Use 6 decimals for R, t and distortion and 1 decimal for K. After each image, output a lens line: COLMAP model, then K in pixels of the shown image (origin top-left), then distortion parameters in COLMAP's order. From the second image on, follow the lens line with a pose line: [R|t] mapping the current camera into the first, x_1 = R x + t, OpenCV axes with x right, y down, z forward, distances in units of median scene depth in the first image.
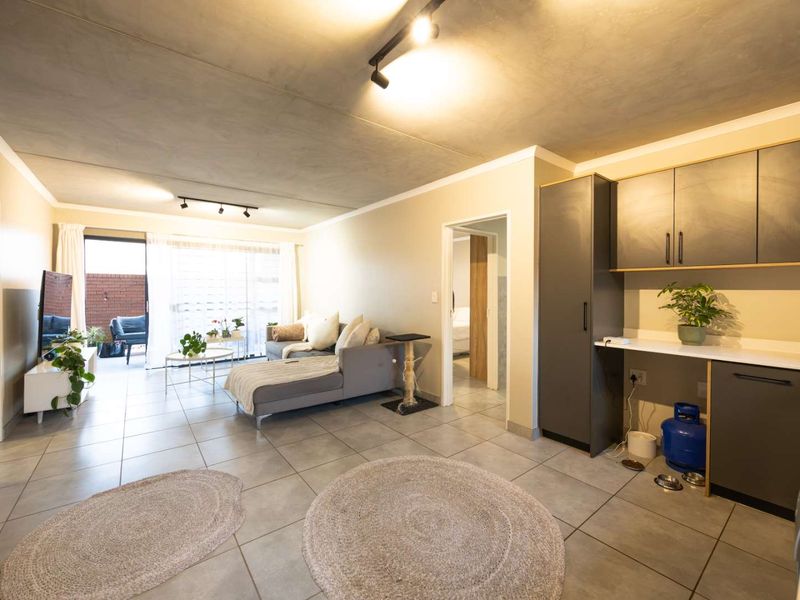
lens RADIAL K [[341.8, 0, 396.3], [0, 341.8, 292.5], [0, 0, 1]] dist [0.000404, 0.000143]
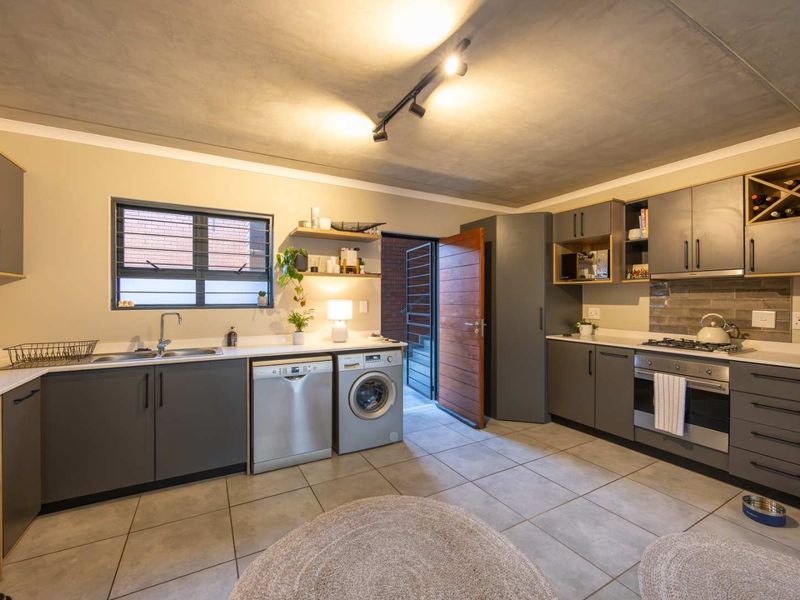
lens RADIAL K [[344.3, 0, 398.1], [0, 344.3, 296.0], [0, 0, 1]] dist [-0.001115, 0.000085]
pose [[-0.985976, 0.007167, 0.166731, -0.039788], [0.006817, 0.999973, -0.002668, -0.001624], [-0.166746, -0.001494, -0.985999, 1.399353]]
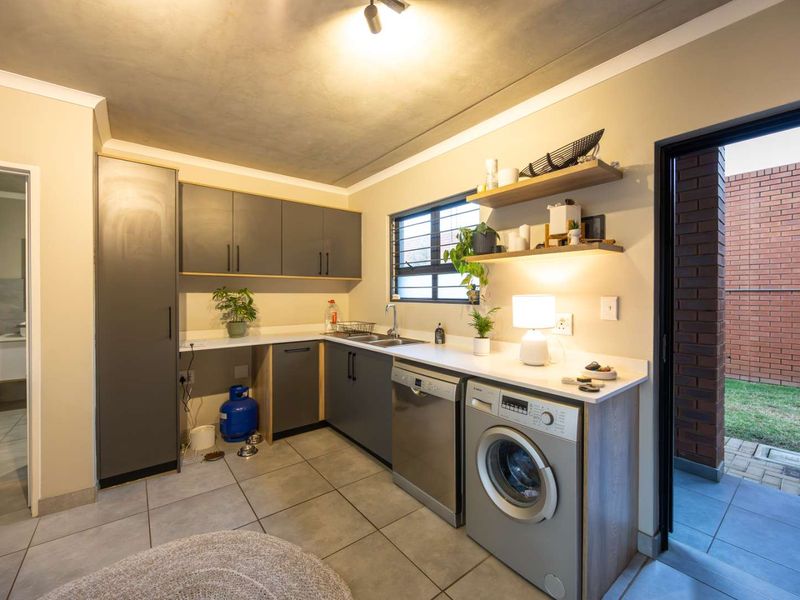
lens RADIAL K [[344.3, 0, 398.1], [0, 344.3, 296.0], [0, 0, 1]] dist [-0.001115, 0.000085]
pose [[-0.008157, -0.006030, 0.999949, -0.401462], [0.012197, 0.999907, 0.006129, 0.002261], [-0.999892, 0.012246, -0.008082, 0.435556]]
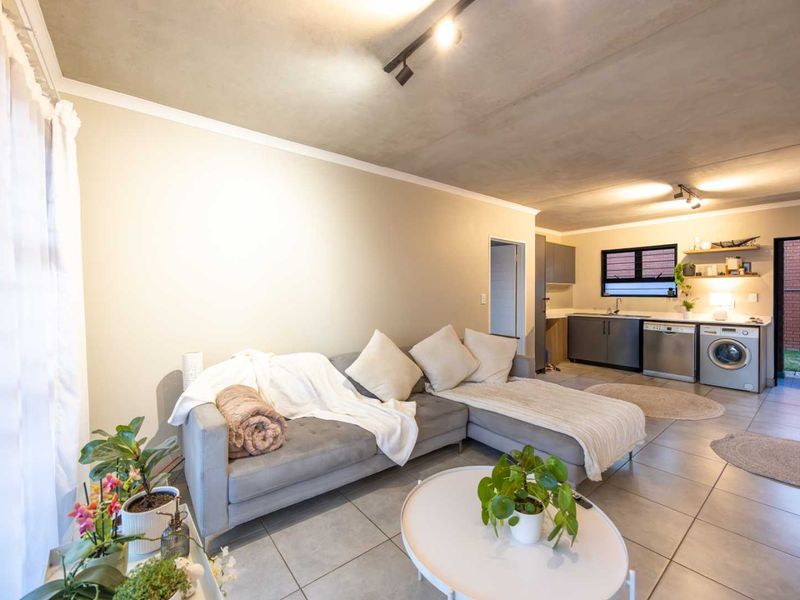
lens RADIAL K [[337.5, 0, 425.2], [0, 337.5, 294.2], [0, 0, 1]] dist [0.011239, 0.000070]
pose [[-0.043455, -0.001581, 0.999054, -1.554077], [0.011777, 0.999928, 0.002094, -0.008454], [-0.998986, 0.011857, -0.043433, 1.967337]]
